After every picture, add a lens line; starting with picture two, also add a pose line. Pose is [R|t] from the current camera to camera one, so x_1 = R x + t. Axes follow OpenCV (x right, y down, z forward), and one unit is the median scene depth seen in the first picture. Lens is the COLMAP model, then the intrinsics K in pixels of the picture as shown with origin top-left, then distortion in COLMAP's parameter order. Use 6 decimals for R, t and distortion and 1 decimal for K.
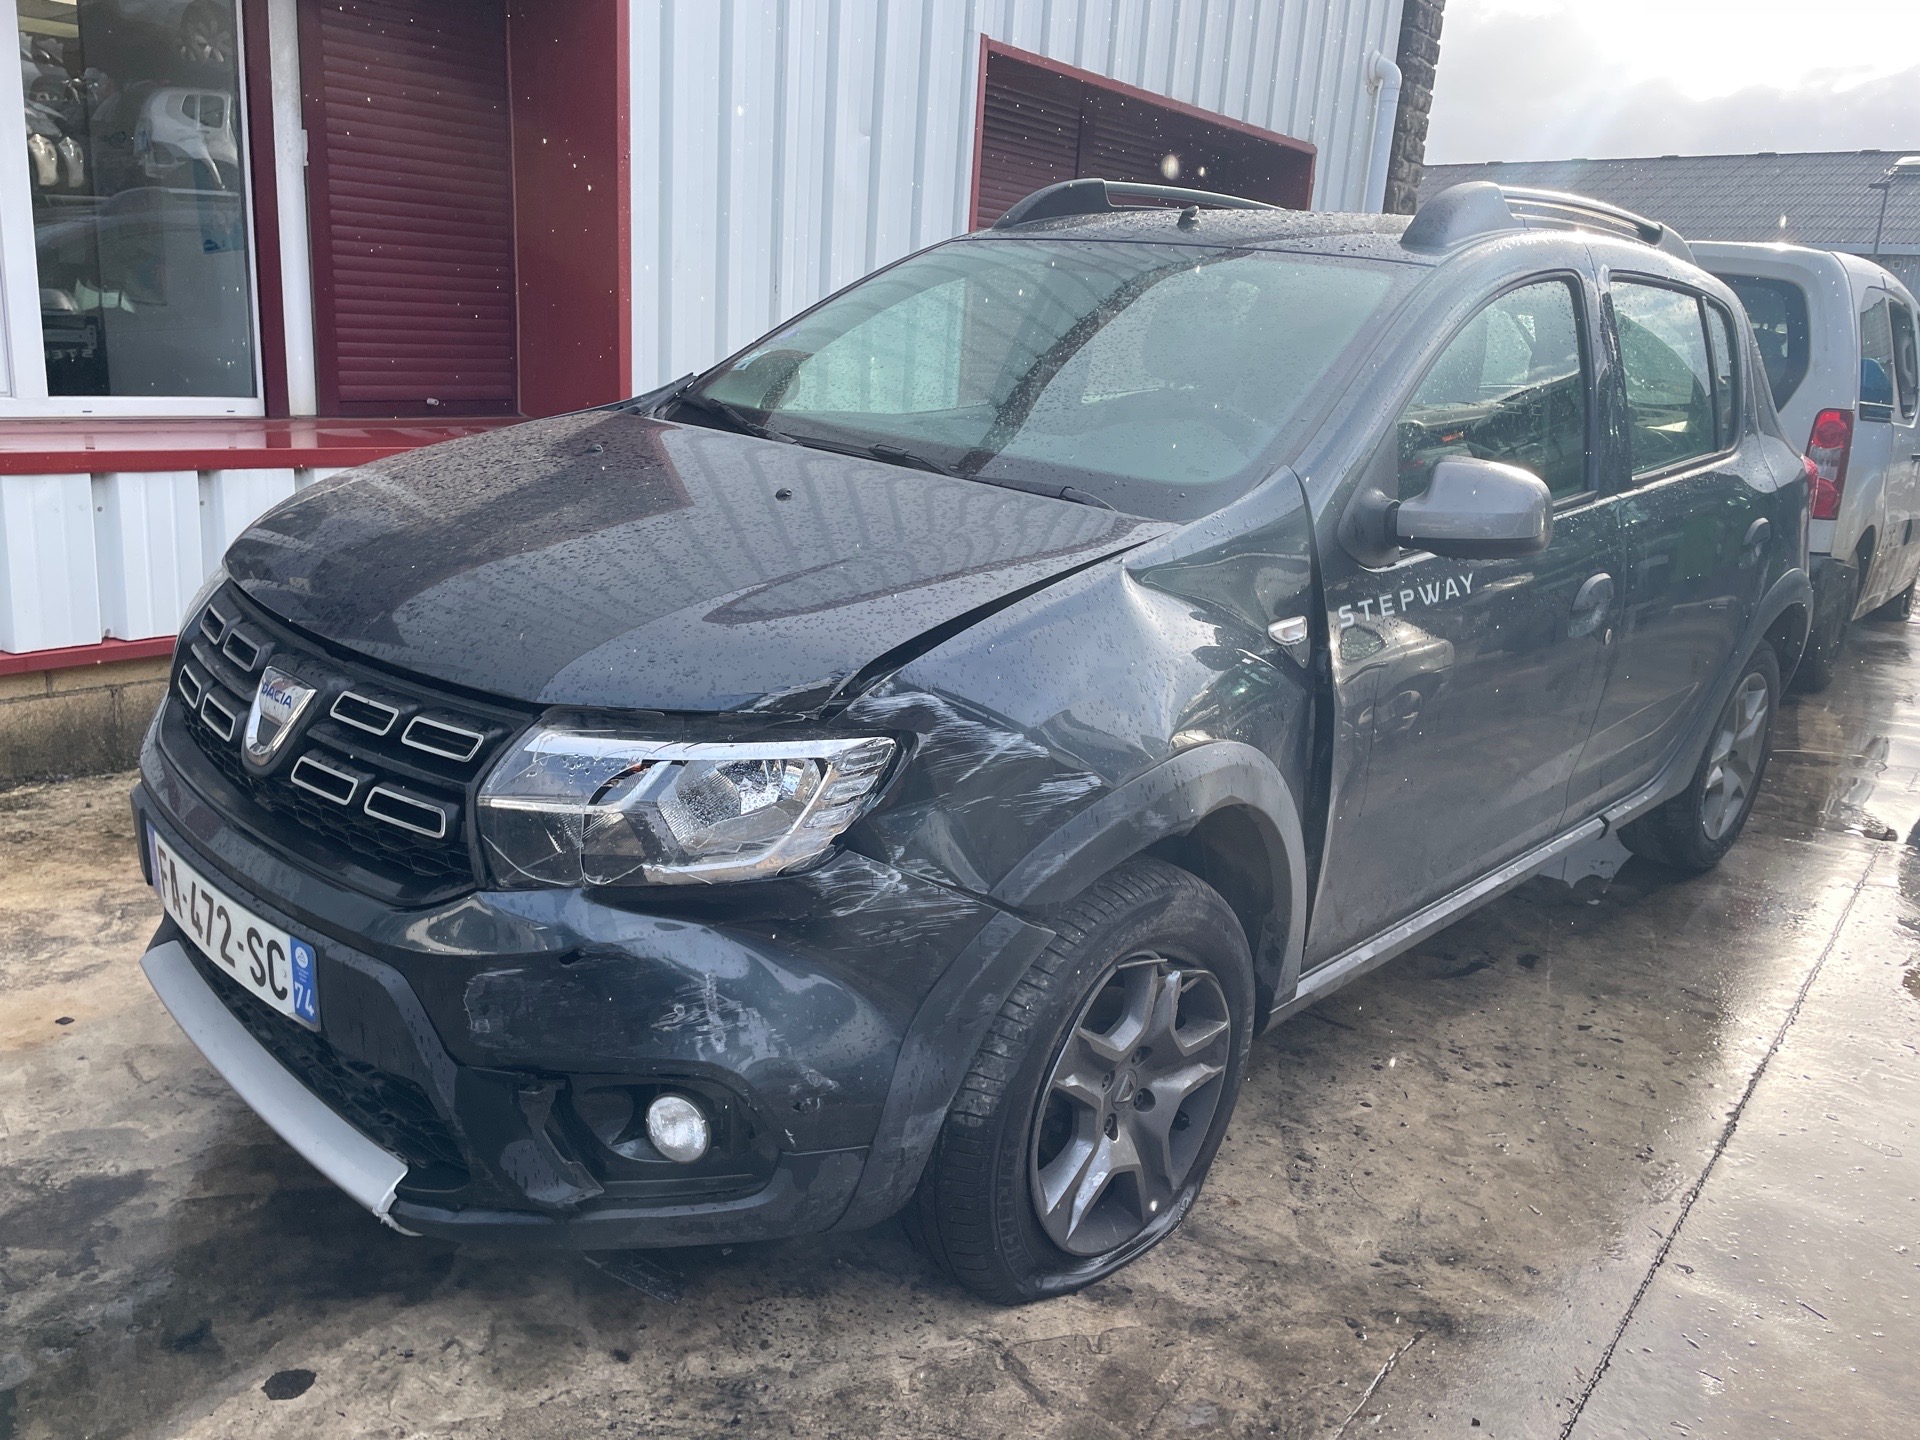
lens RADIAL K [[1446.5, 0, 936.9], [0, 1446.5, 711.4], [0, 0, 1]] dist [0.089280, -0.127163]
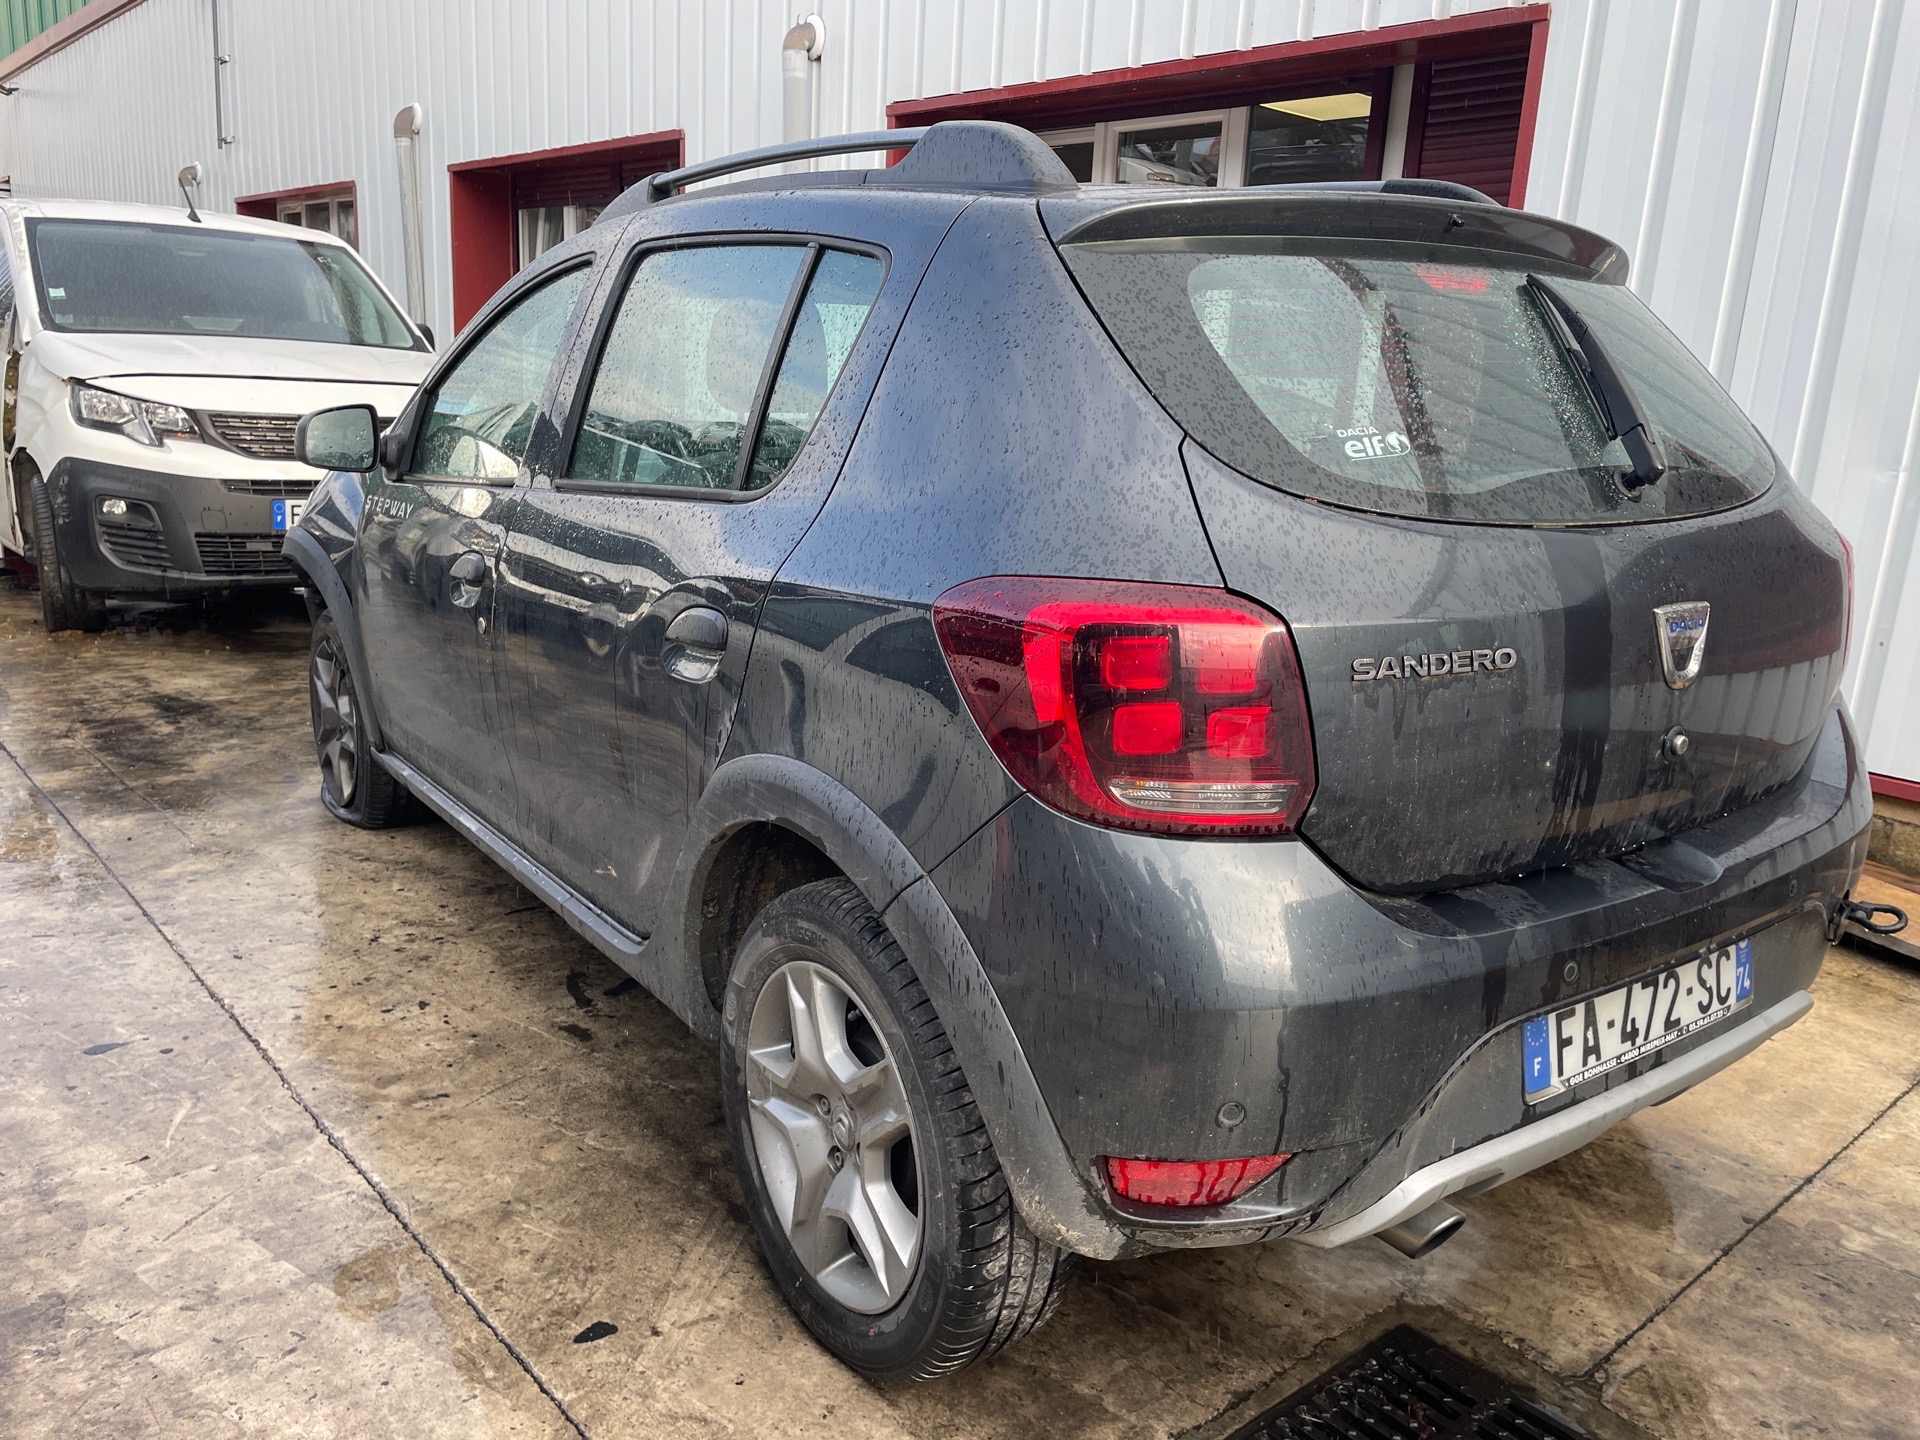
lens RADIAL K [[1462.1, 0, 987.1], [0, 1462.1, 702.4], [0, 0, 1]] dist [0.090121, -0.118044]
pose [[-0.165336, 0.157511, -0.973578, 2.127838], [-0.309104, 0.929150, 0.202817, -0.477163], [0.936546, 0.334469, -0.104935, 2.244321]]
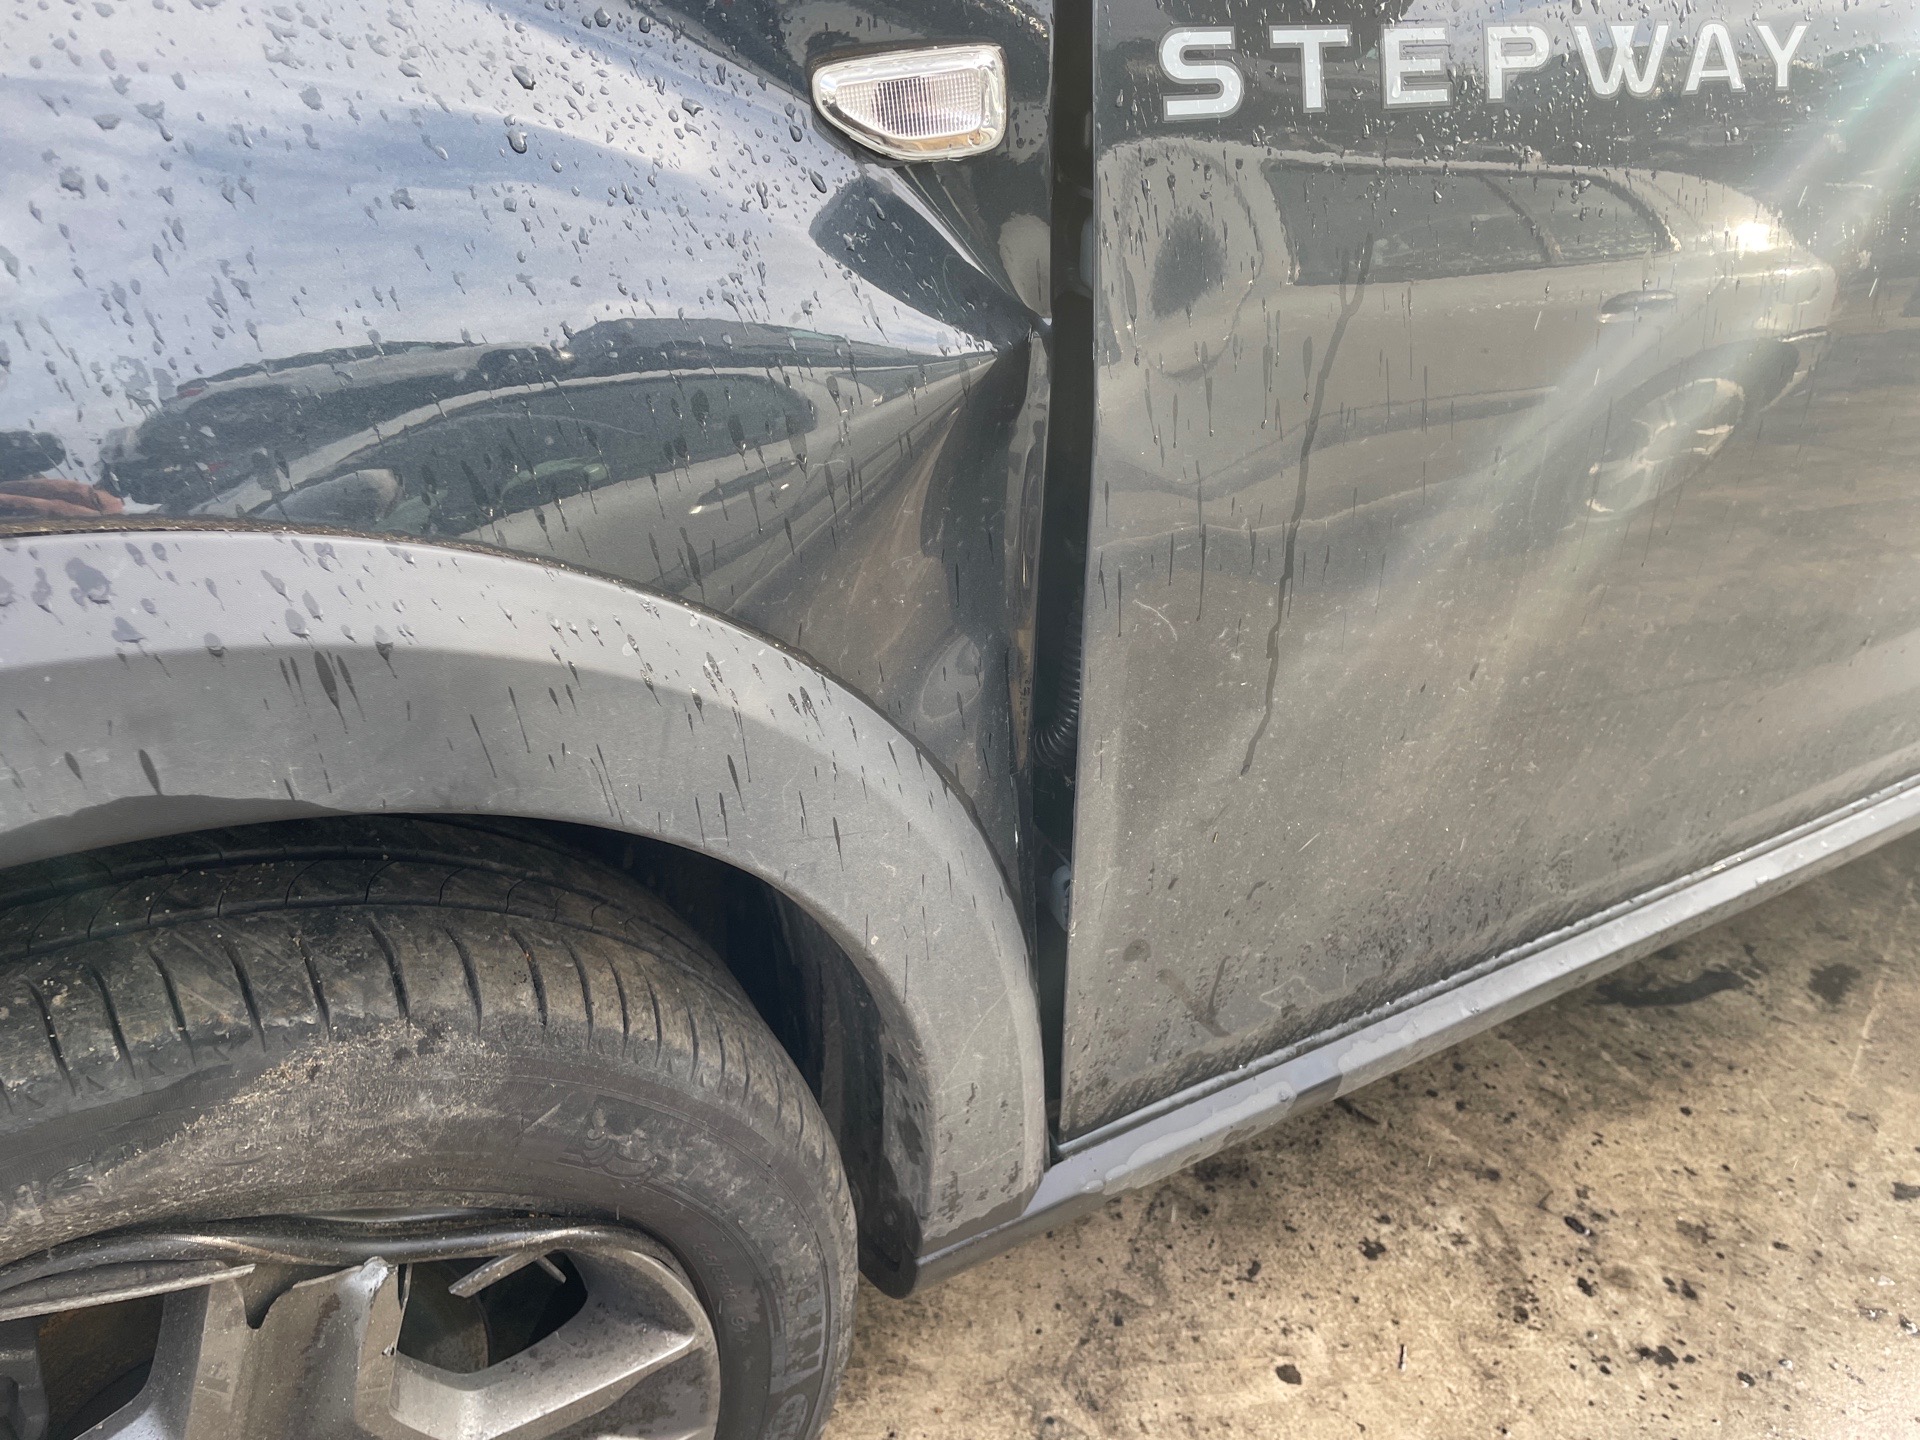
lens RADIAL K [[1462.1, 0, 987.1], [0, 1462.1, 702.4], [0, 0, 1]] dist [0.090121, -0.118044]
pose [[0.973321, 0.132717, -0.187171, 0.369748], [-0.089365, 0.970597, 0.223507, -0.013816], [0.211331, -0.200817, 0.956562, 0.854380]]
